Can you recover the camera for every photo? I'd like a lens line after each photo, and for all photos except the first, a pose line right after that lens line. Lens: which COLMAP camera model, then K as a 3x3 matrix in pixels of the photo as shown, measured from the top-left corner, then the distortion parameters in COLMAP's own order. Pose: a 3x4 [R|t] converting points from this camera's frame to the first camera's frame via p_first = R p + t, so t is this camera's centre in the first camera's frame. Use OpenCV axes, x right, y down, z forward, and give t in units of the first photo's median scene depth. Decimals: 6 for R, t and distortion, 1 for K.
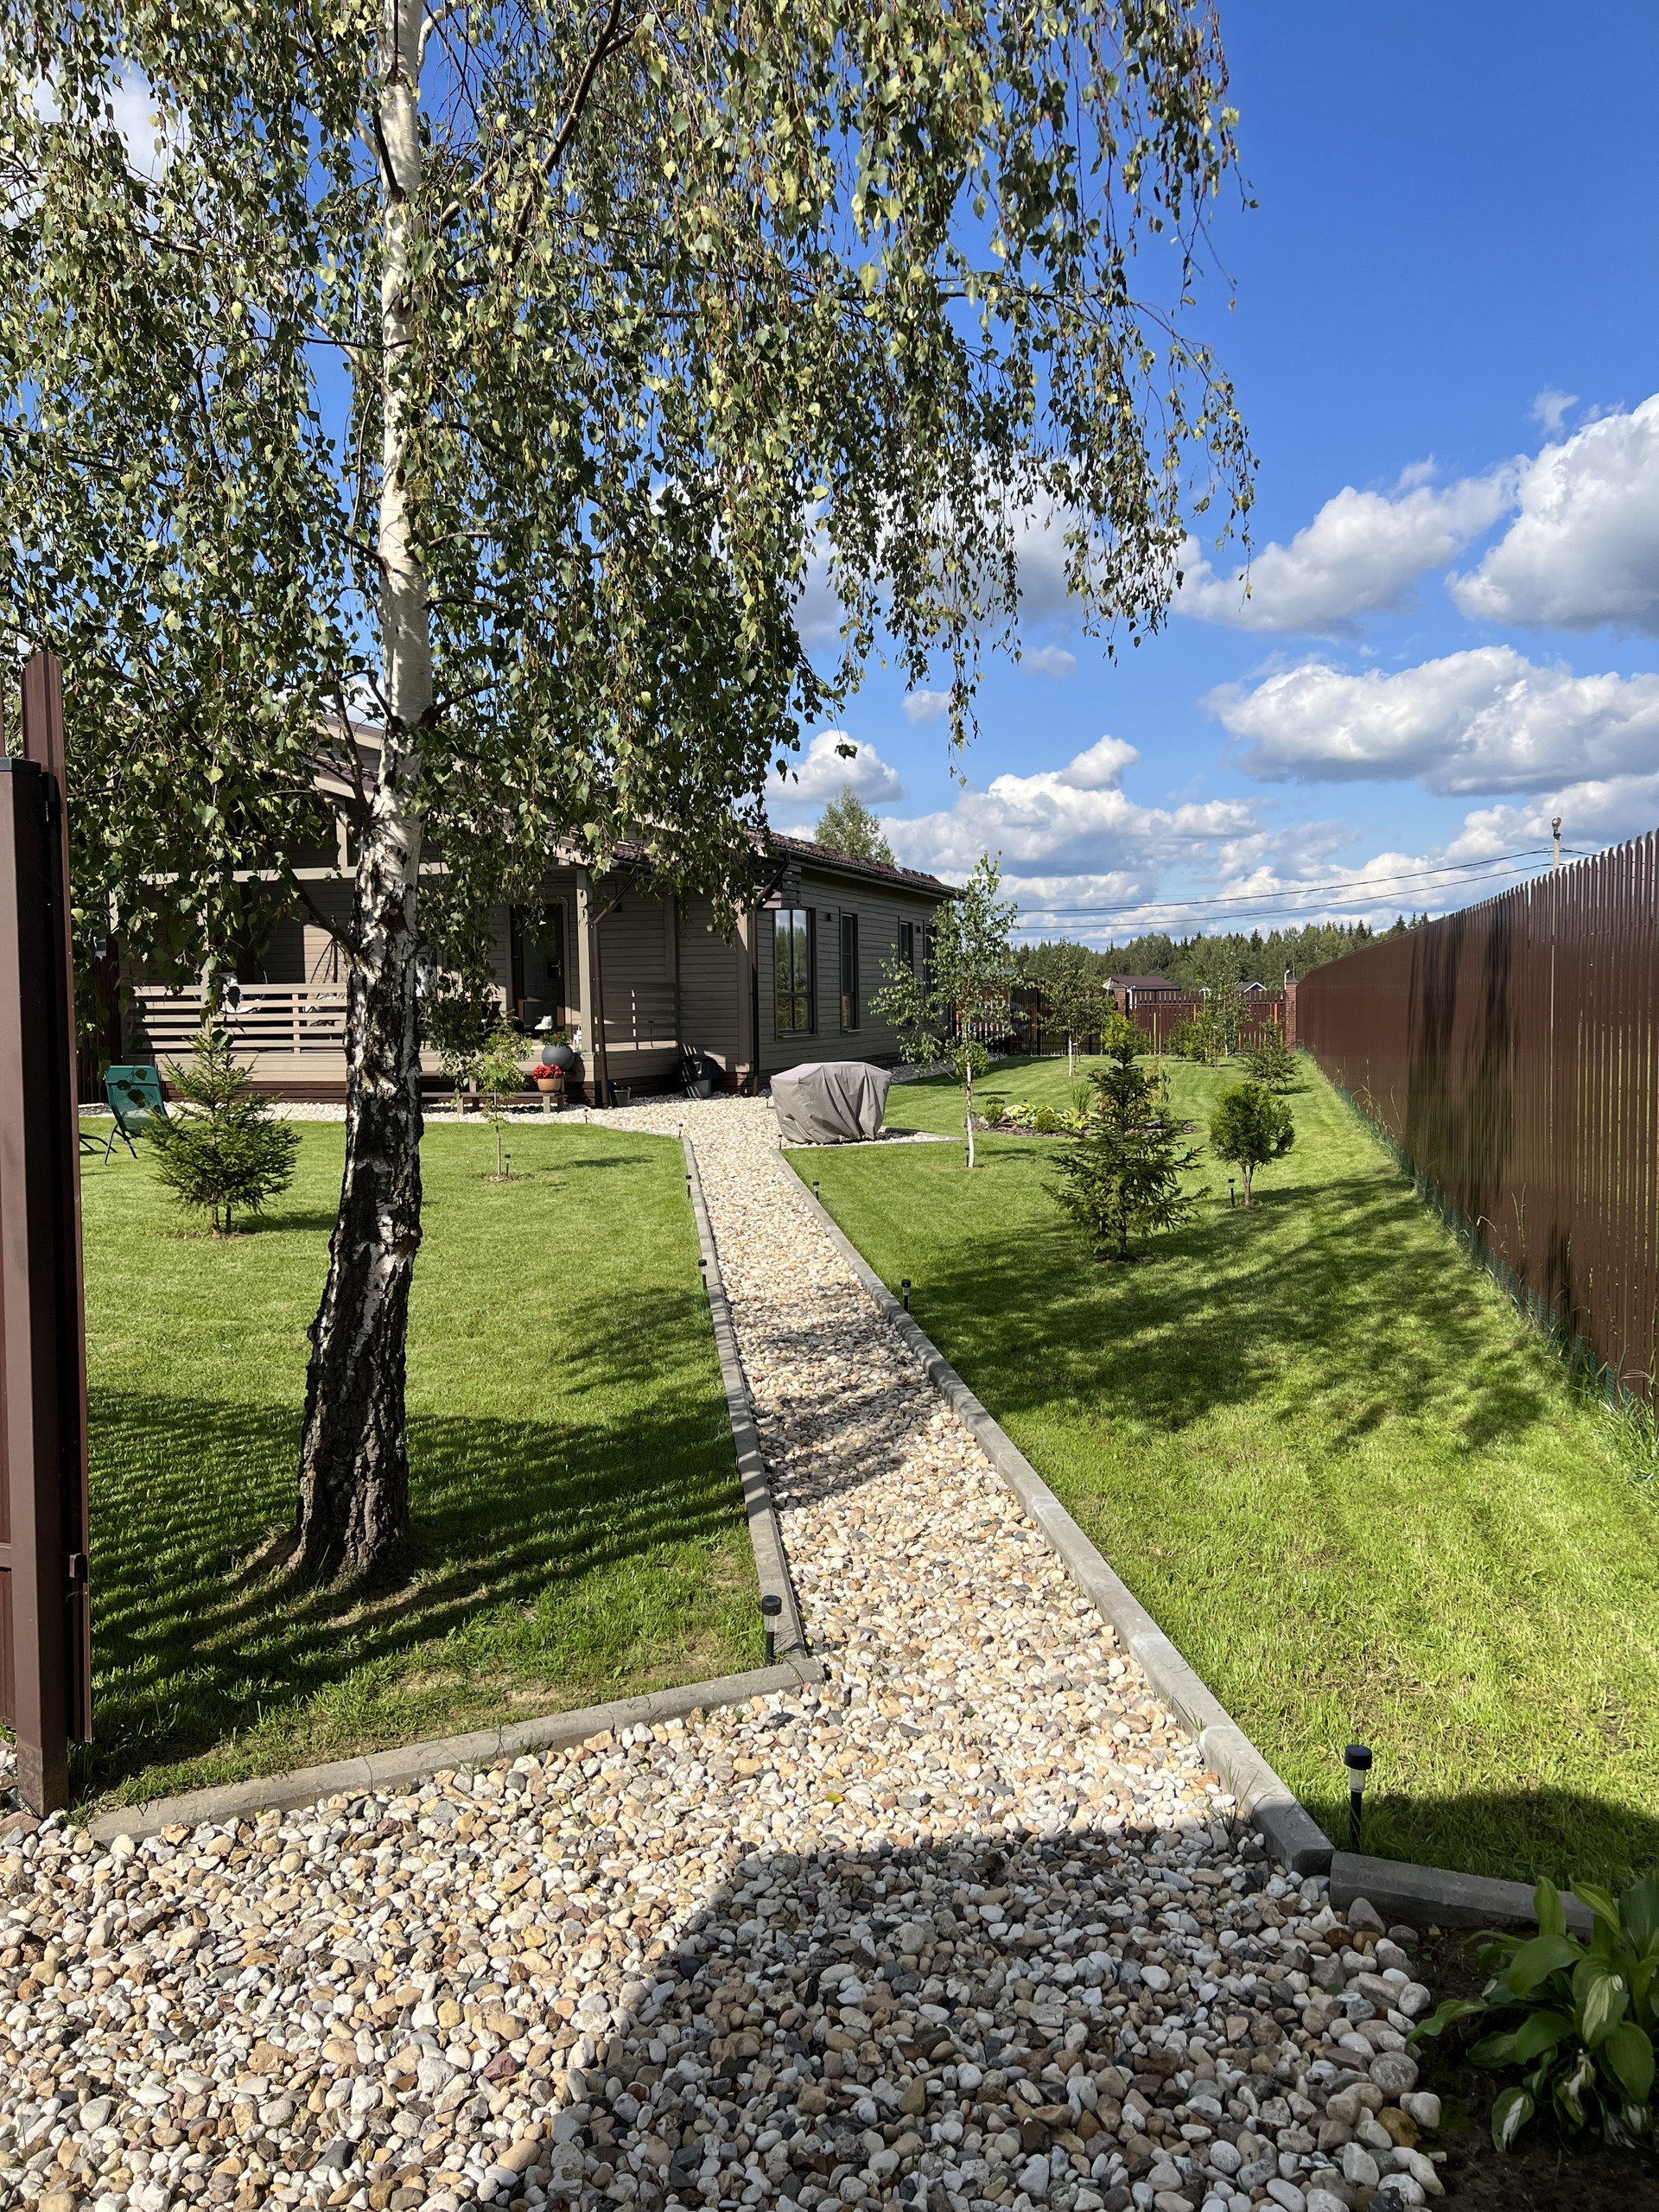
lens RADIAL K [[1669.6, 0, 828.6], [0, 1669.6, 1101.3], [0, 0, 1]] dist [0.056292, -0.065044]
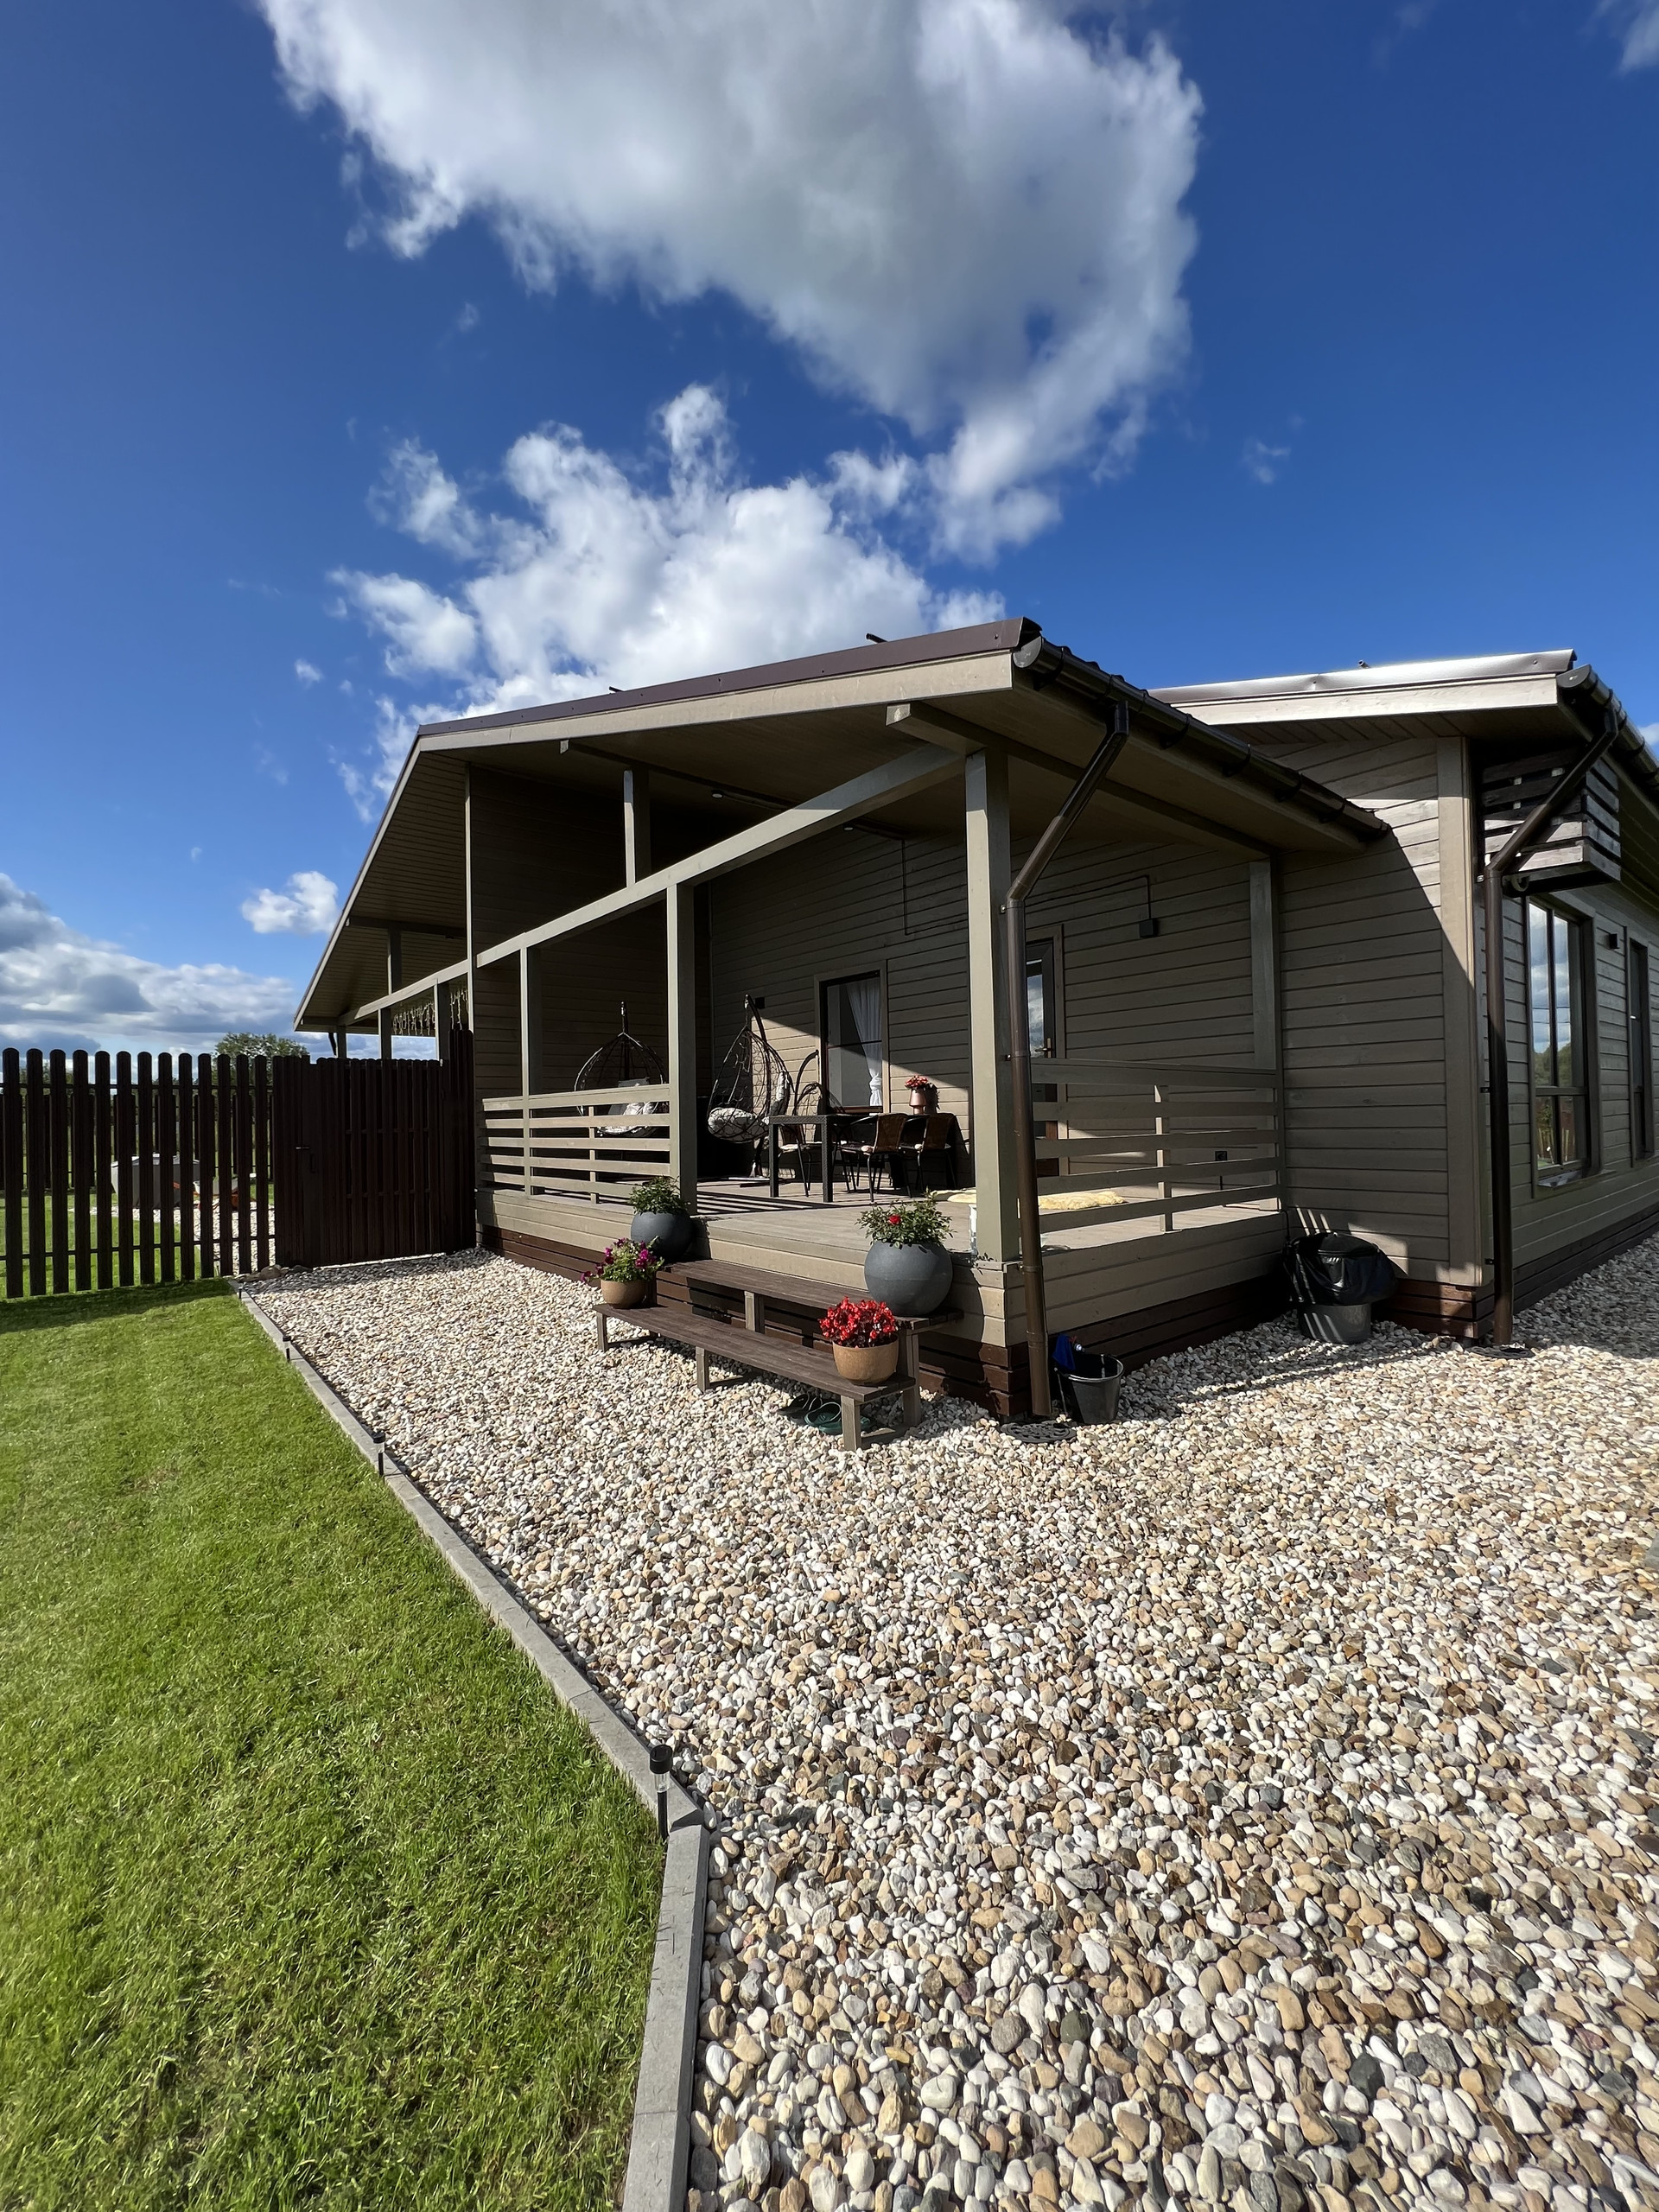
lens RADIAL K [[894.9, 0, 837.0], [0, 894.9, 1100.3], [0, 0, 1]] dist [0.000608, -0.000218]
pose [[0.844581, -0.015285, -0.535210, -0.064425], [-0.023089, 0.997623, -0.064926, -0.046153], [0.534930, 0.067192, 0.842220, 0.758172]]
